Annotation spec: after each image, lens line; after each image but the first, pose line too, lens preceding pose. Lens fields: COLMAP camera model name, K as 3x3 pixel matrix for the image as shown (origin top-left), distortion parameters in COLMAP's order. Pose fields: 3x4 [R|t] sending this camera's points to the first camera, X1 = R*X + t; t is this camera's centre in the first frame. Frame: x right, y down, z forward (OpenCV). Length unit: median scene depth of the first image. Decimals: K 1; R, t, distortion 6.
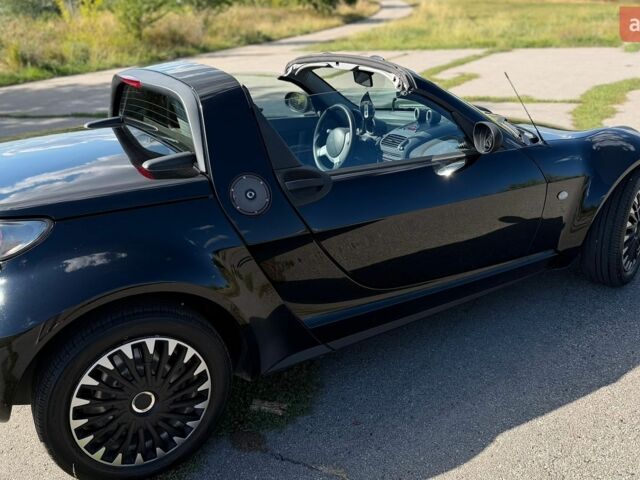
lens RADIAL K [[603.4, 0, 320.0], [0, 603.4, 240.0], [0, 0, 1]] dist [0.133667, -0.280512]
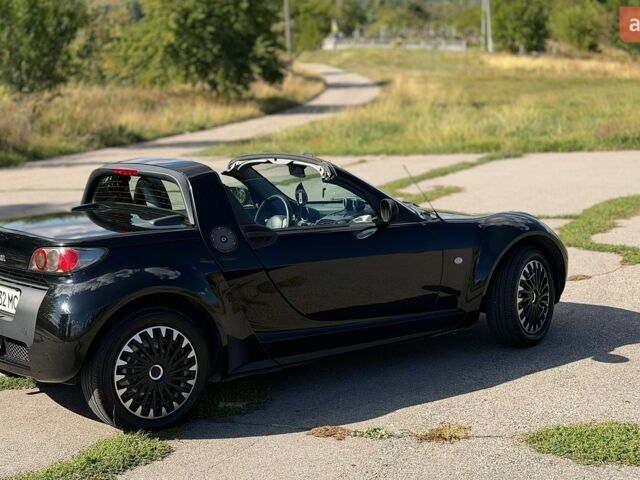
lens RADIAL K [[1186.0, 0, 322.4], [0, 1186.0, 255.3], [0, 0, 1]] dist [0.133676, 0.198314]
pose [[0.996042, -0.009825, 0.088335, -0.014120], [0.028830, 0.975847, -0.216545, 0.064947], [-0.084074, 0.218235, 0.972268, -0.200173]]
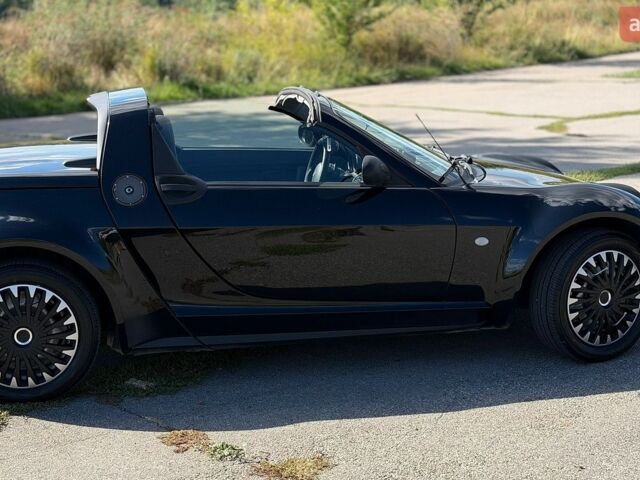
lens RADIAL K [[1186.0, 0, 322.4], [0, 1186.0, 255.3], [0, 0, 1]] dist [0.133676, 0.198314]
pose [[0.939667, 0.099308, -0.327360, 0.116403], [-0.145766, 0.981950, -0.120528, 0.031933], [0.309481, 0.160974, 0.937181, -0.125944]]
